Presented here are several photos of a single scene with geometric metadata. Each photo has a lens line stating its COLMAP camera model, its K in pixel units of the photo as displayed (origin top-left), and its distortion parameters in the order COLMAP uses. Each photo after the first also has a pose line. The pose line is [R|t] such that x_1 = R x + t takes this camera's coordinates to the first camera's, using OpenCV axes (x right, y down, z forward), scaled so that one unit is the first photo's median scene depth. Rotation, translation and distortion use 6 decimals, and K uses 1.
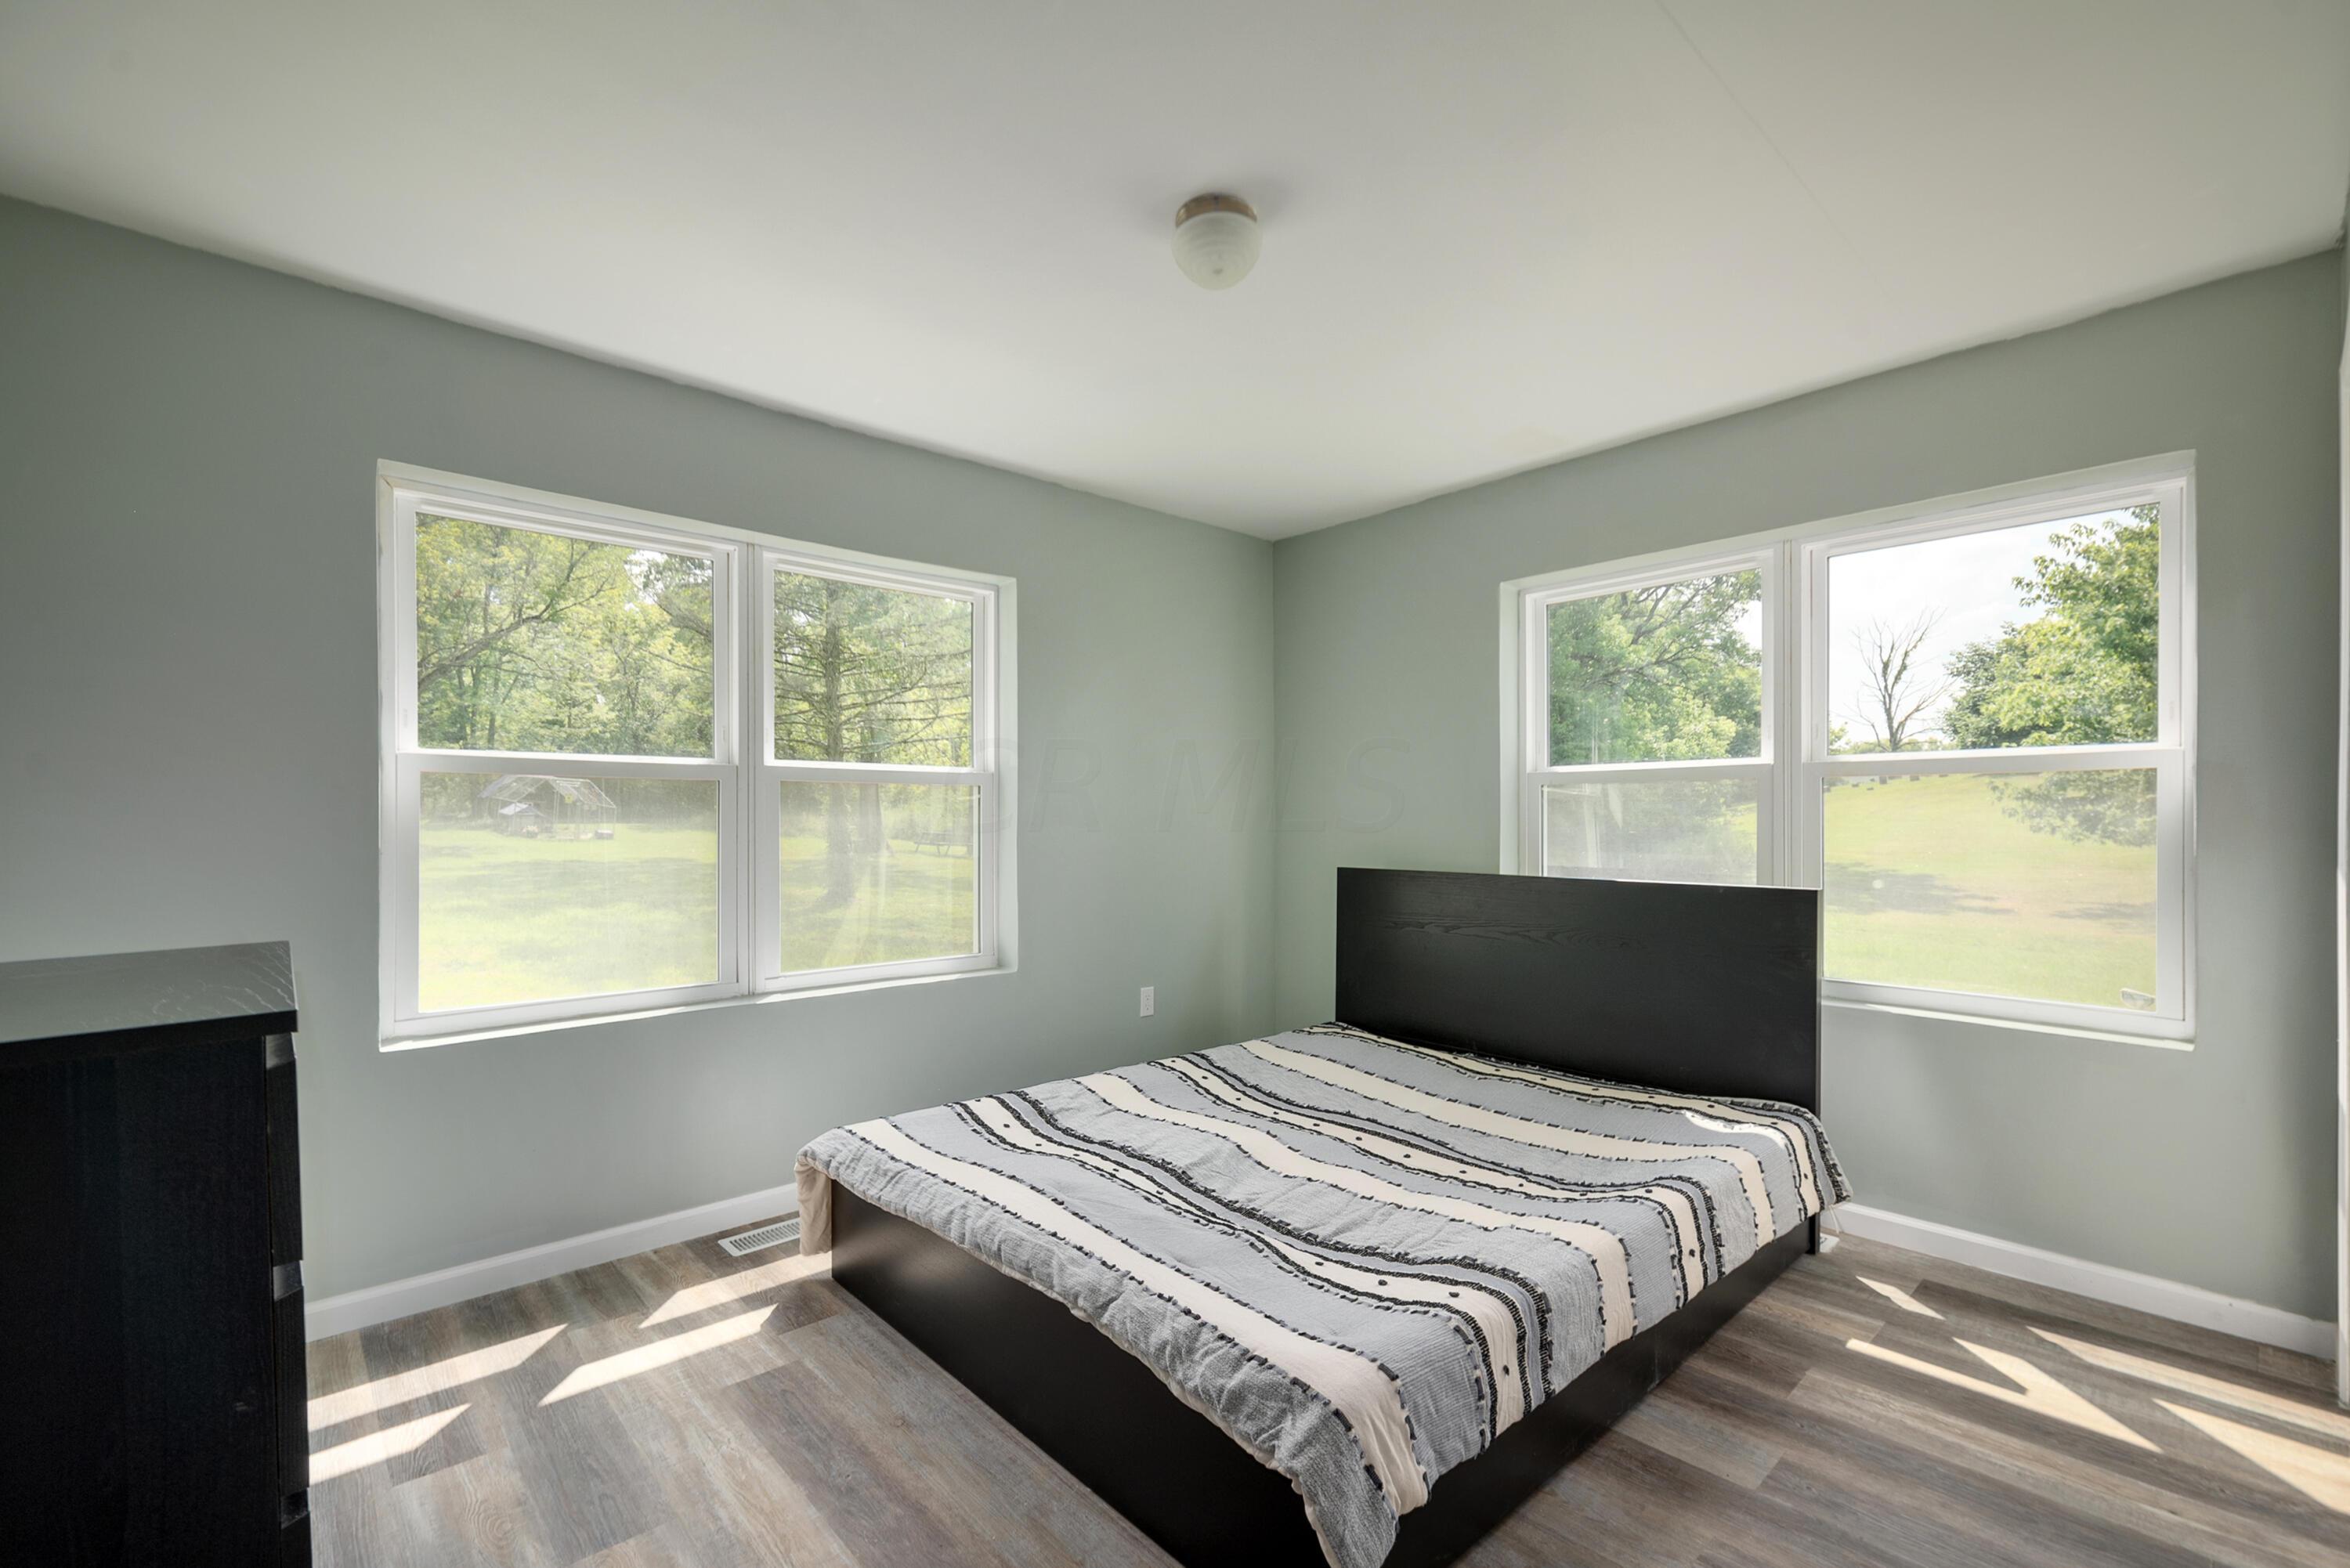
lens RADIAL K [[1009.7, 0, 1176.5], [0, 1009.7, 816.2], [0, 0, 1]] dist [0.000933, 0.000015]
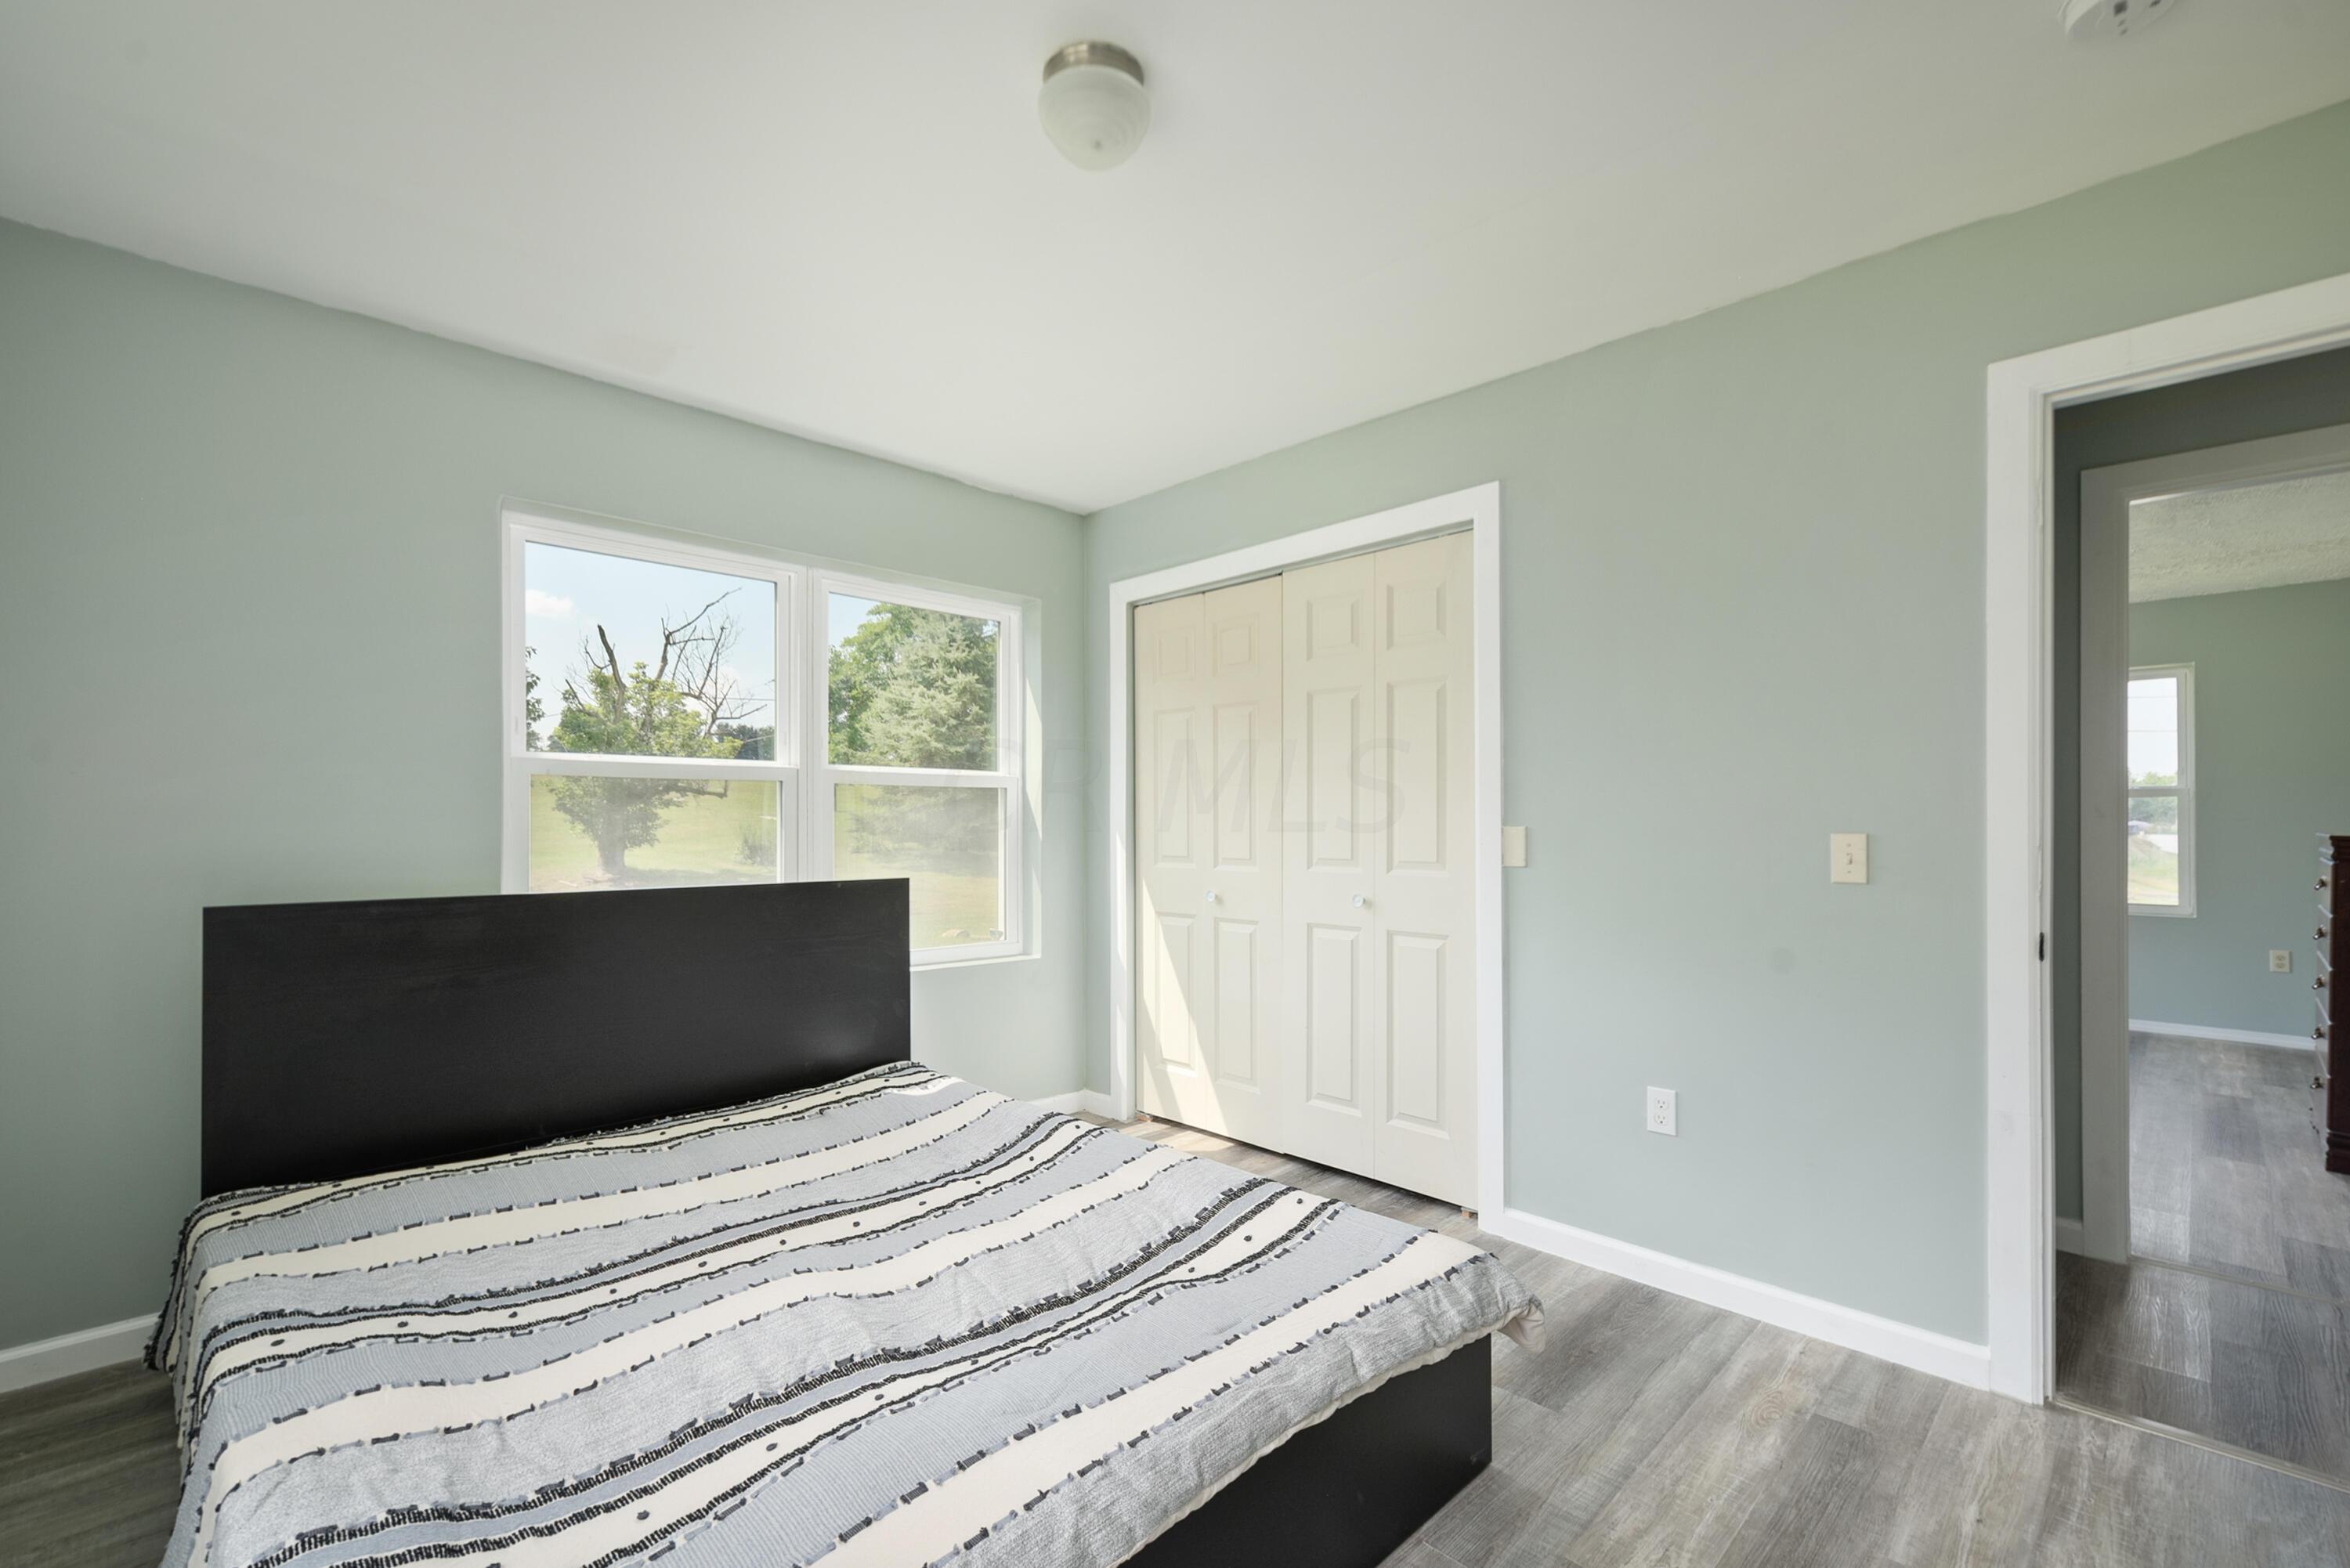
lens RADIAL K [[1009.7, 0, 1176.5], [0, 1009.7, 816.2], [0, 0, 1]] dist [0.000933, 0.000015]
pose [[-0.040307, 0.002448, 0.999184, -0.576856], [0.001428, 0.999996, -0.002392, 0.003331], [-0.999186, 0.001331, -0.040310, 0.724720]]
